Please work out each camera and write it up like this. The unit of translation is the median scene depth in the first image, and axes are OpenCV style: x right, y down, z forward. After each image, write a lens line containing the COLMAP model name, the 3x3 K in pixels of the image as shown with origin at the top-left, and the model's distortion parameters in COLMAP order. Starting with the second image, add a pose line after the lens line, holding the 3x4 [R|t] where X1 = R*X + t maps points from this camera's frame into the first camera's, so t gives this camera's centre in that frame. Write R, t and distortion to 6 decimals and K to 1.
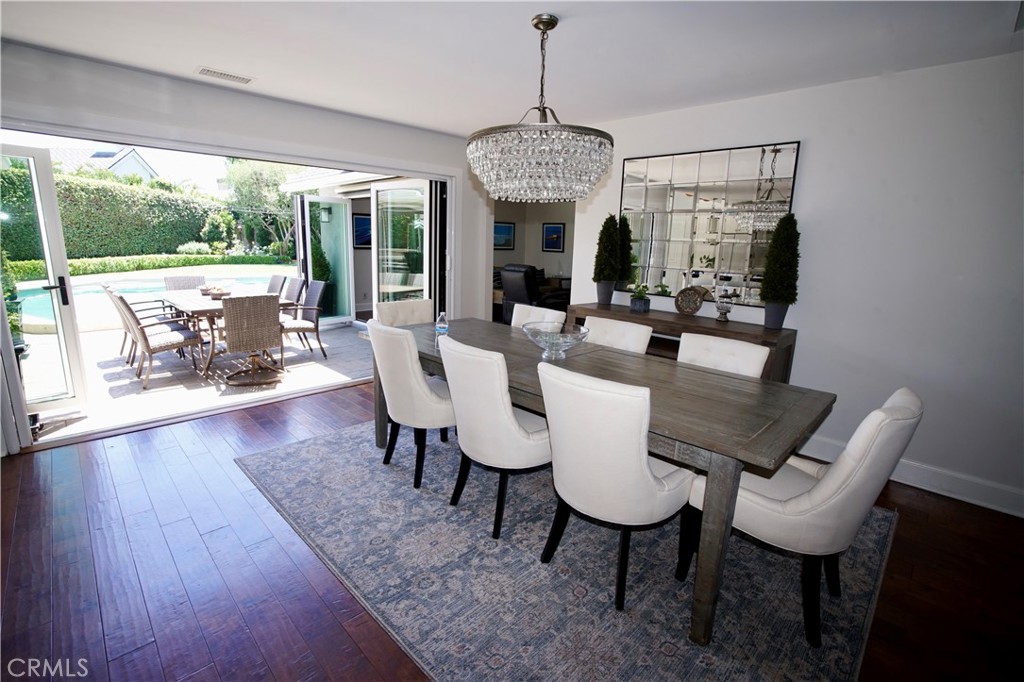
lens RADIAL K [[449.8, 0, 510.0], [0, 449.8, 336.7], [0, 0, 1]] dist [-0.022541, -0.000265]
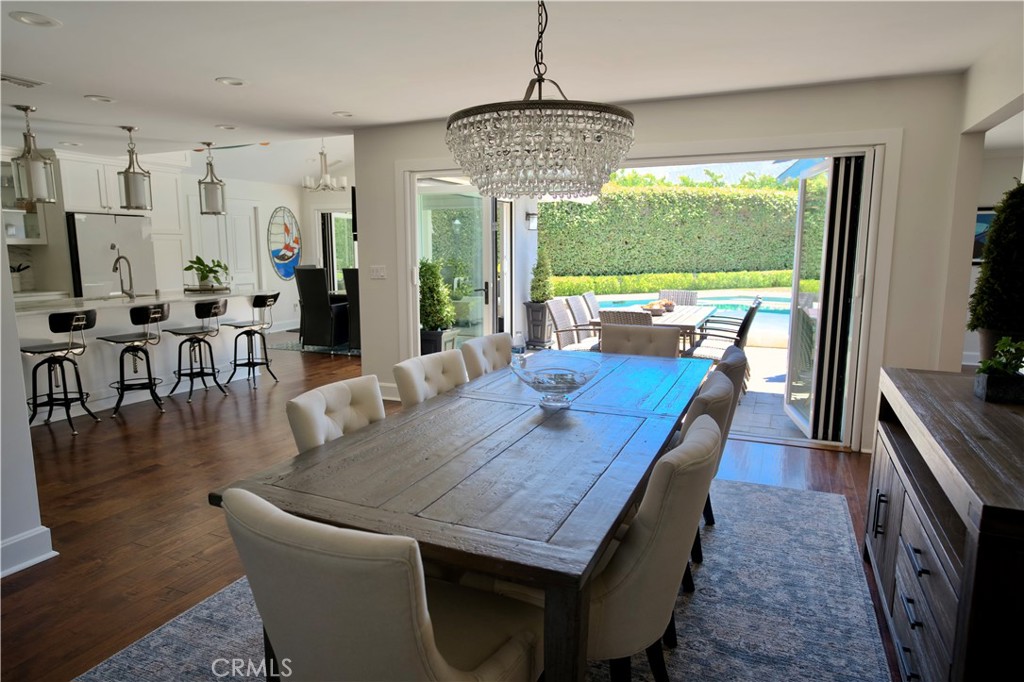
lens RADIAL K [[630.7, 0, 507.9], [0, 630.7, 342.7], [0, 0, 1]] dist [0.005988, 0.001063]
pose [[0.357064, 0.112270, -0.927308, 0.164331], [-0.176735, 0.982939, 0.050952, -0.014662], [0.917208, 0.145694, 0.370814, 0.081275]]
